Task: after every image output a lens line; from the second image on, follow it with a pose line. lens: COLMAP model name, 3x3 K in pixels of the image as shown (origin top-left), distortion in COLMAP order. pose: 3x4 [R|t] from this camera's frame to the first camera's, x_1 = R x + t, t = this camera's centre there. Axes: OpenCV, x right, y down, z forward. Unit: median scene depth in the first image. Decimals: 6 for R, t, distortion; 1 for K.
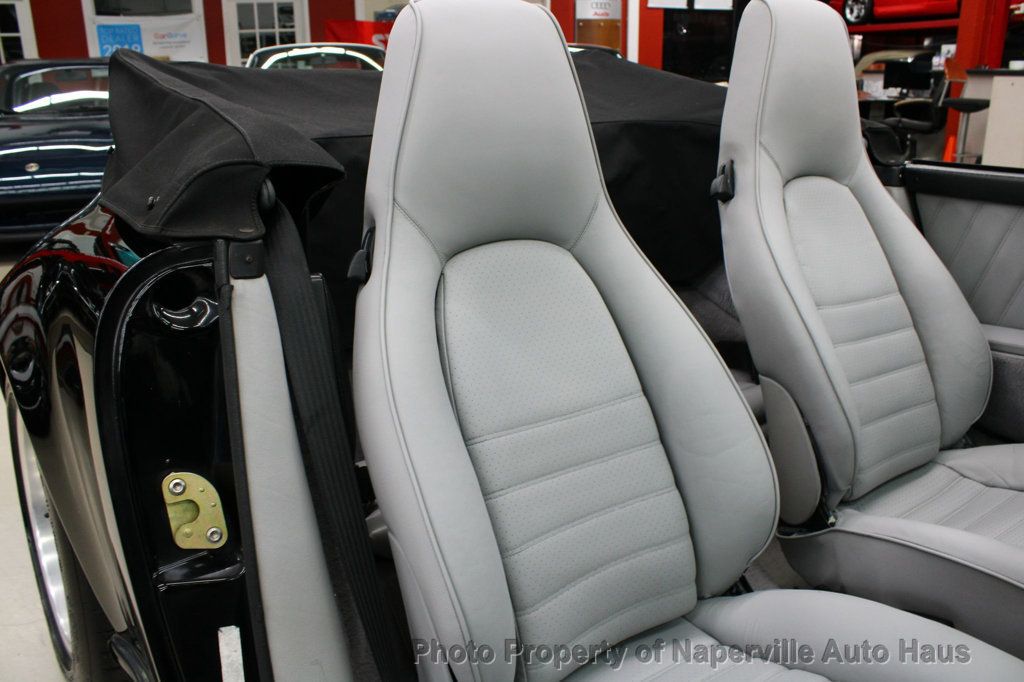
lens RADIAL K [[862.3, 0, 512.0], [0, 862.3, 341.0], [0, 0, 1]] dist [-0.160638, 0.138236]
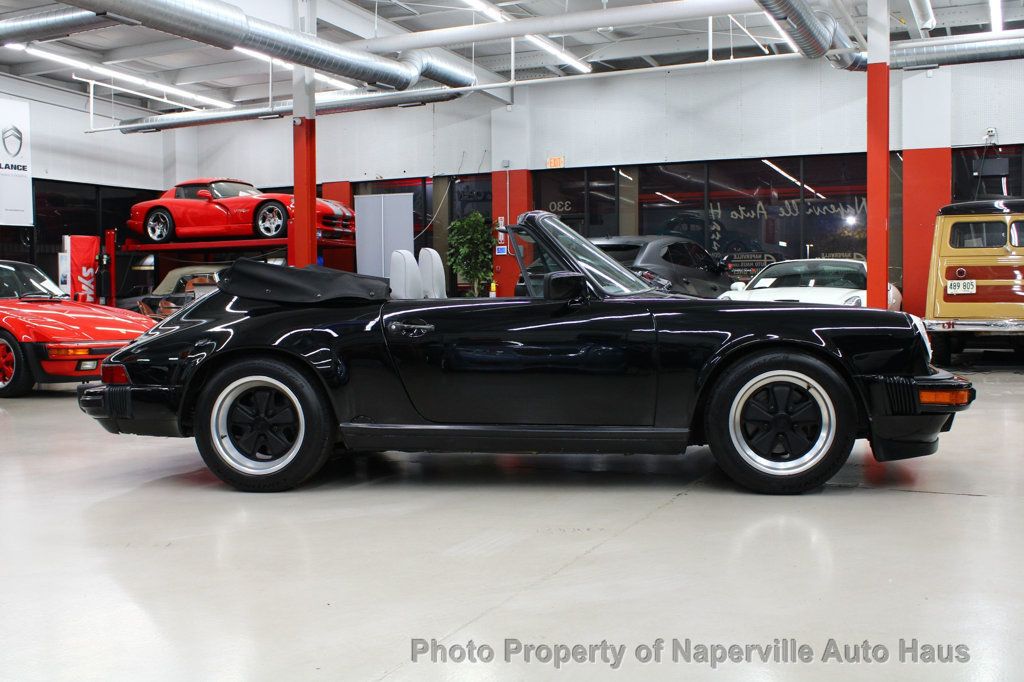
lens RADIAL K [[1091.8, 0, 506.2], [0, 1091.8, 340.7], [0, 0, 1]] dist [-0.136820, 0.246568]
pose [[0.707007, -0.029399, 0.706595, -0.414614], [0.215839, 0.960435, -0.176005, 0.125072], [-0.673464, 0.276947, 0.685380, -0.337714]]
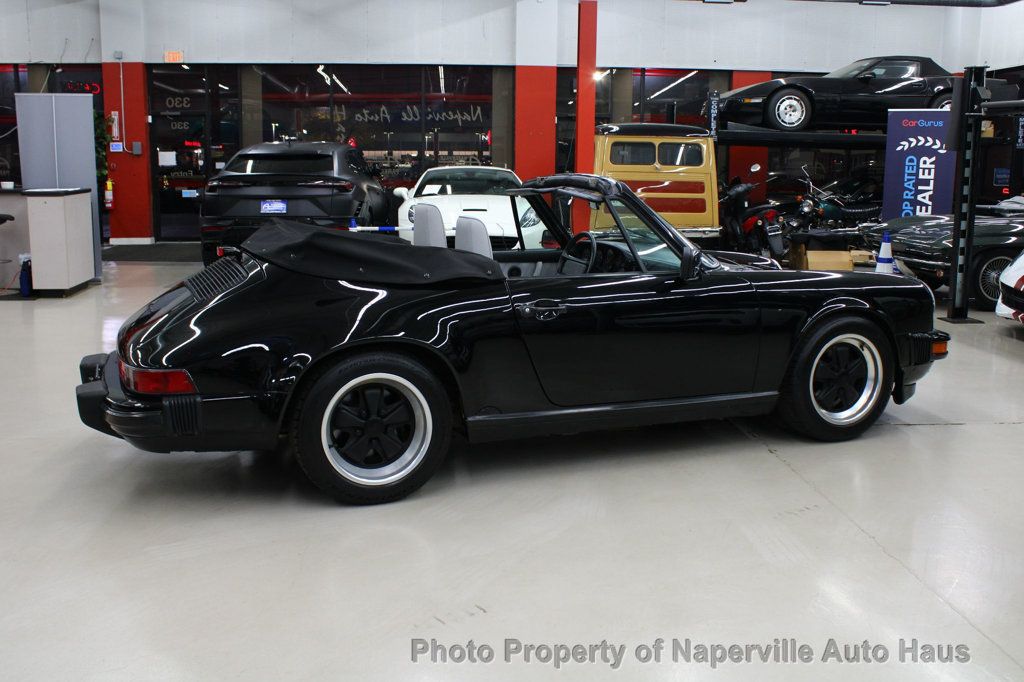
lens RADIAL K [[1001.0, 0, 499.0], [0, 1001.0, 341.3], [0, 0, 1]] dist [-0.137329, 0.151259]
pose [[0.276037, -0.158281, 0.948025, -0.519277], [0.280878, 0.956575, 0.077925, -0.023478], [-0.919190, 0.244770, 0.308508, -0.039529]]
